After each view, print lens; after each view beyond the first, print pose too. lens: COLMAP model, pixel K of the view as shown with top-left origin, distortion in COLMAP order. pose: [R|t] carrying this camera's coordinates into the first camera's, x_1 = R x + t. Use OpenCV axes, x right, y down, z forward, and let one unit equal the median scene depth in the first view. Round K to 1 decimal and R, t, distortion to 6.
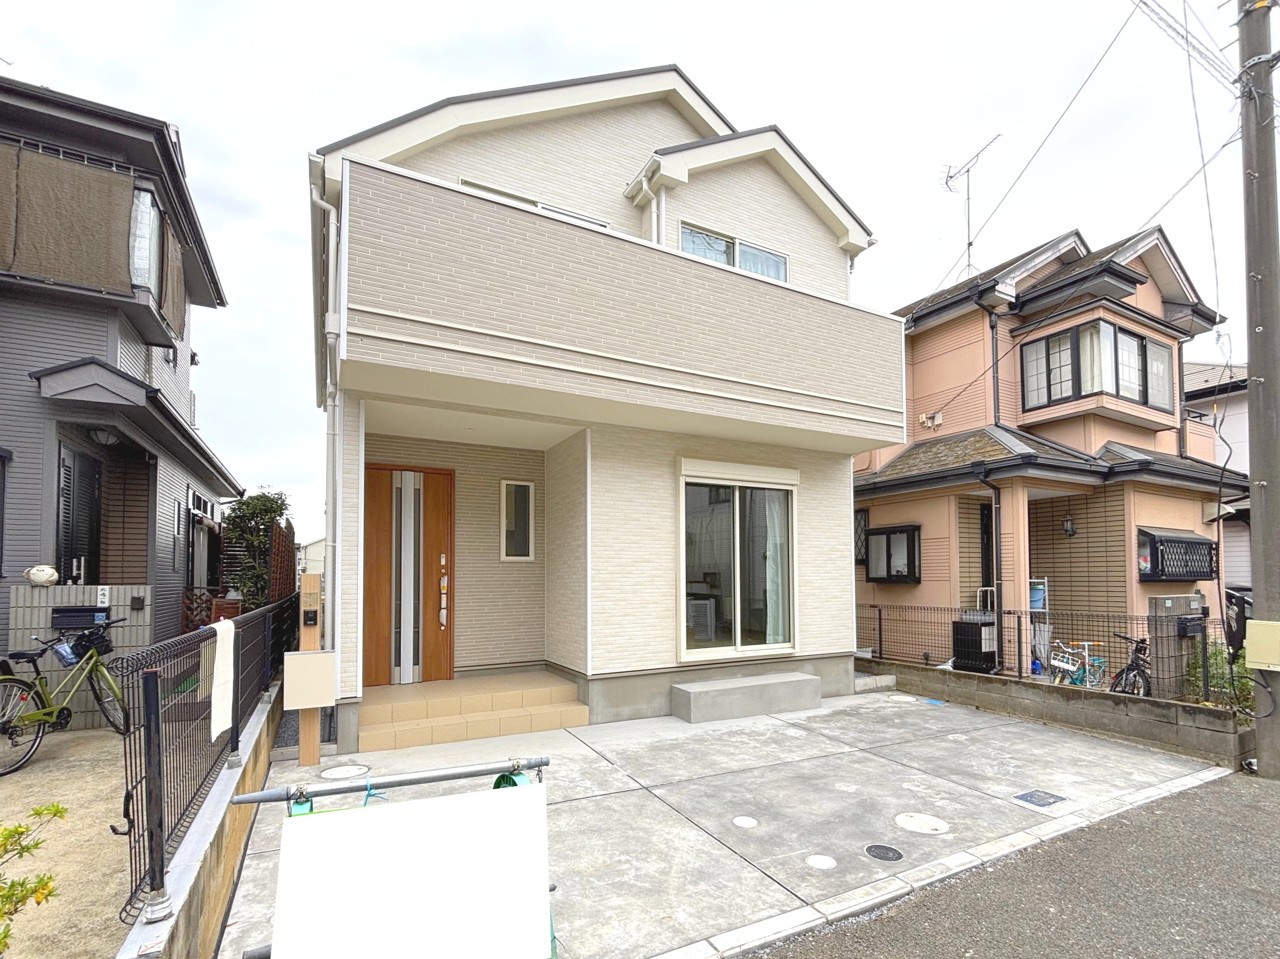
lens RADIAL K [[604.2, 0, 668.0], [0, 604.2, 558.4], [0, 0, 1]] dist [-0.000700, 0.000141]
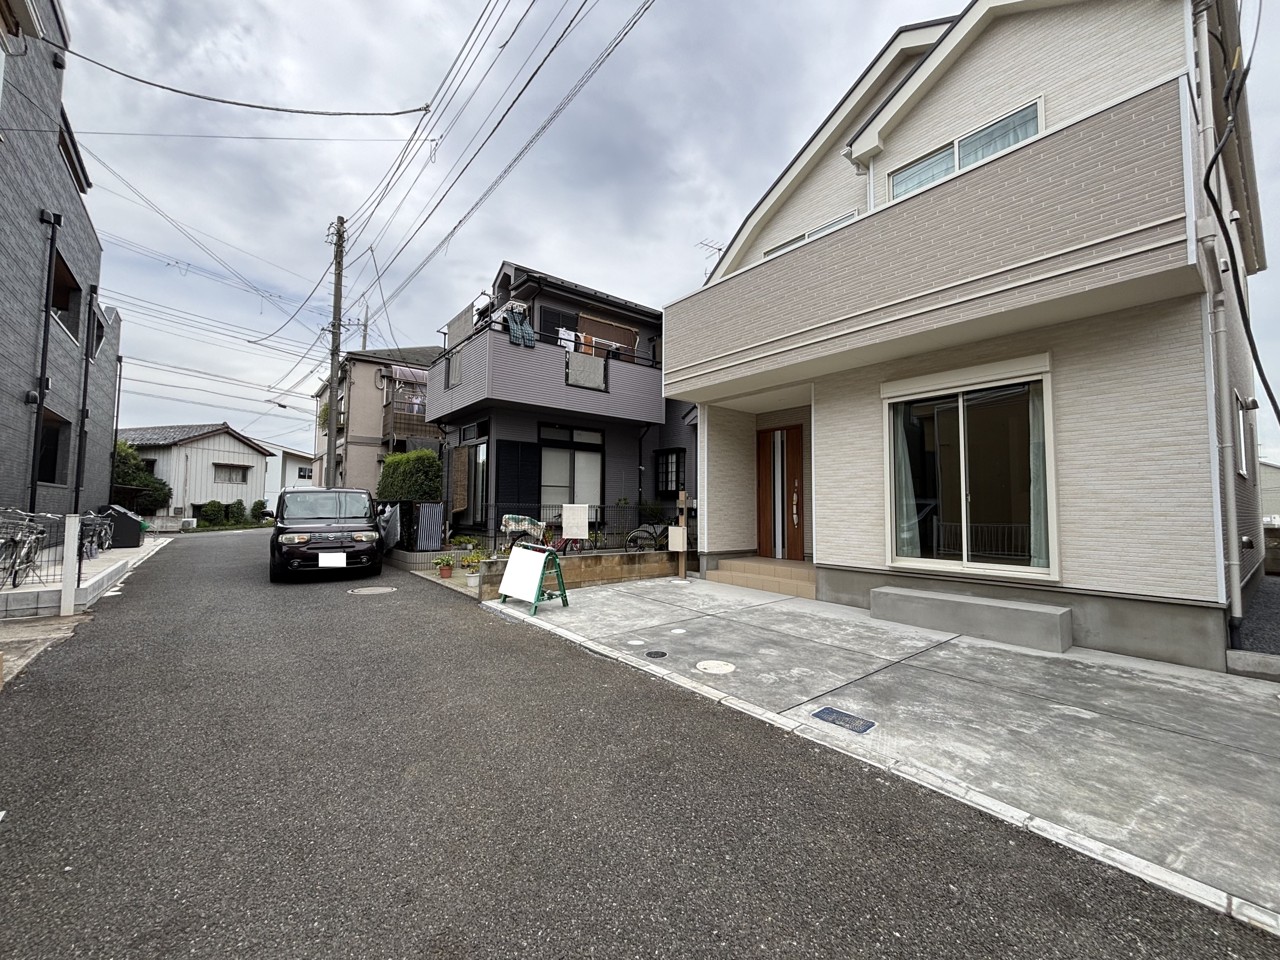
lens RADIAL K [[521.1, 0, 635.2], [0, 521.1, 473.7], [0, 0, 1]] dist [-0.003157, 0.001487]
pose [[0.154203, -0.061258, -0.986138, 0.976521], [0.019567, 0.998070, -0.058939, 0.053610], [0.987845, -0.010207, 0.155104, 0.419303]]
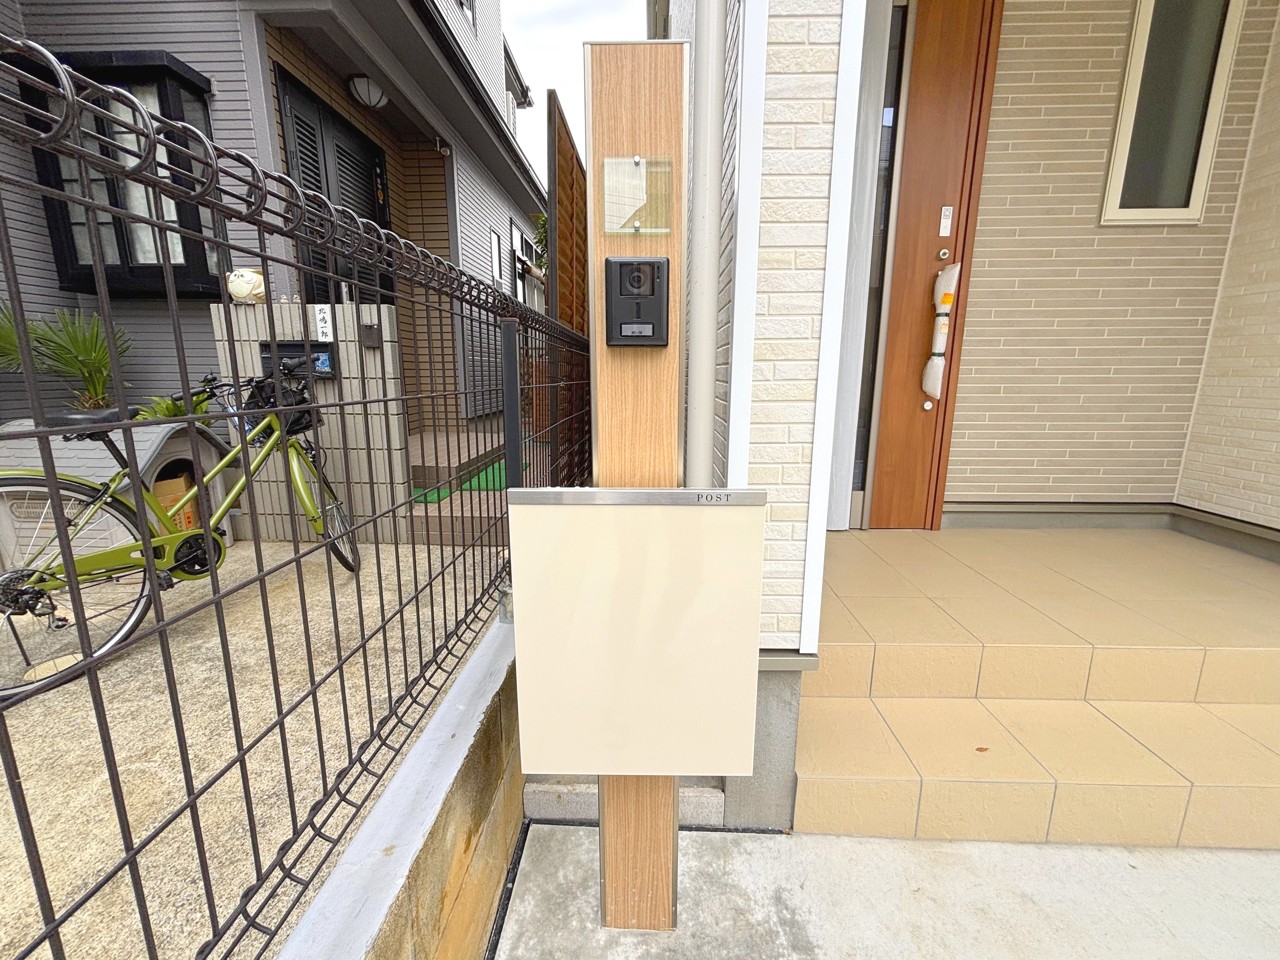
lens RADIAL K [[521.1, 0, 640.0], [0, 521.1, 479.3], [0, 0, 1]] dist [-0.003157, 0.001487]
pose [[0.857396, 0.108424, -0.503107, -0.390445], [0.011756, 0.973176, 0.229762, 0.088804], [0.514524, -0.202912, 0.833122, 0.662191]]
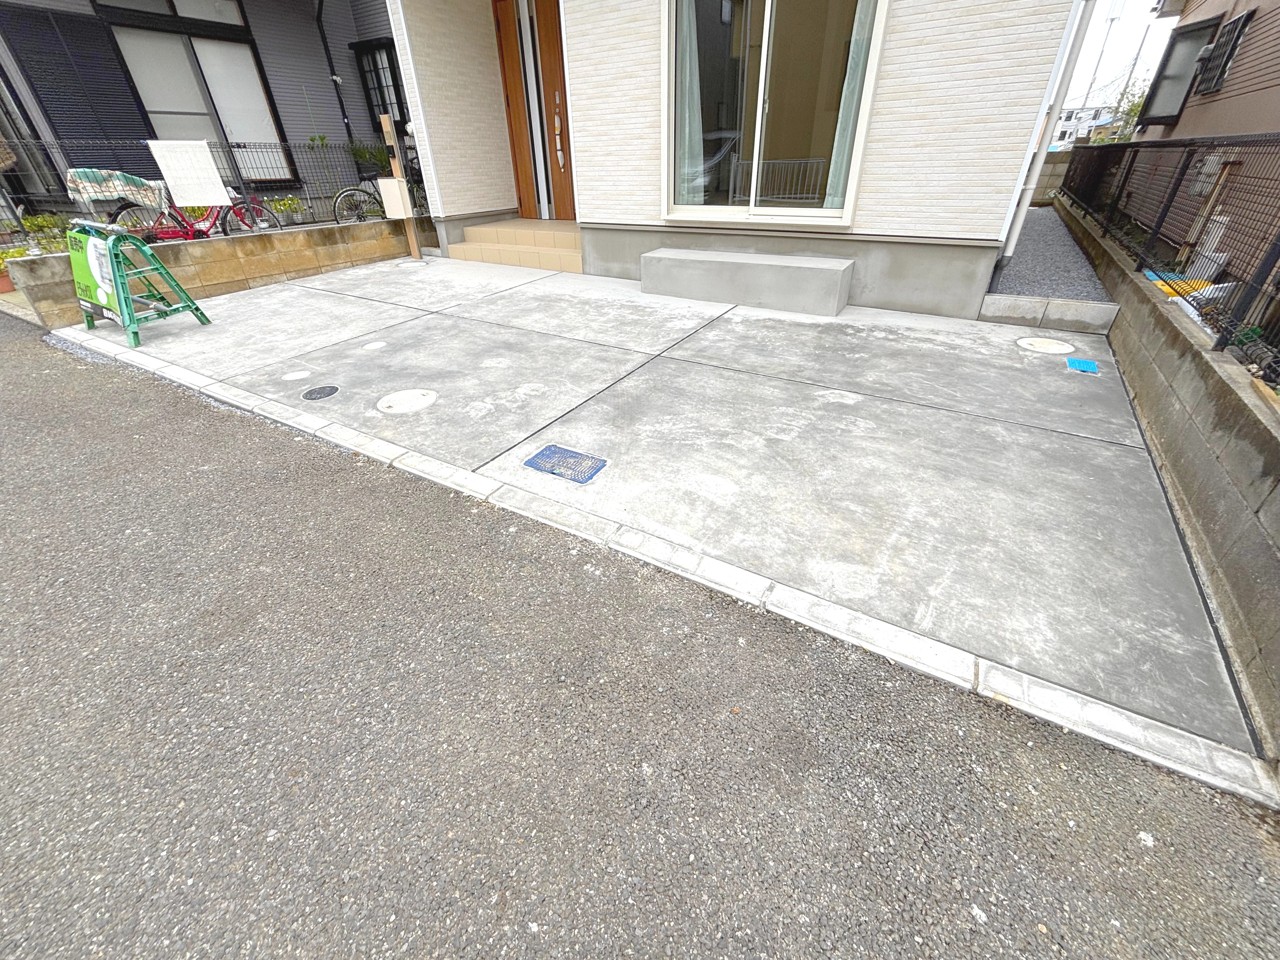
lens RADIAL K [[521.1, 0, 637.2], [0, 521.1, 483.1], [0, 0, 1]] dist [-0.003157, 0.001487]
pose [[0.487293, 0.455198, -0.745212, 0.771874], [0.047227, 0.838402, 0.543003, 0.089155], [0.871960, -0.299796, 0.387050, 0.613446]]
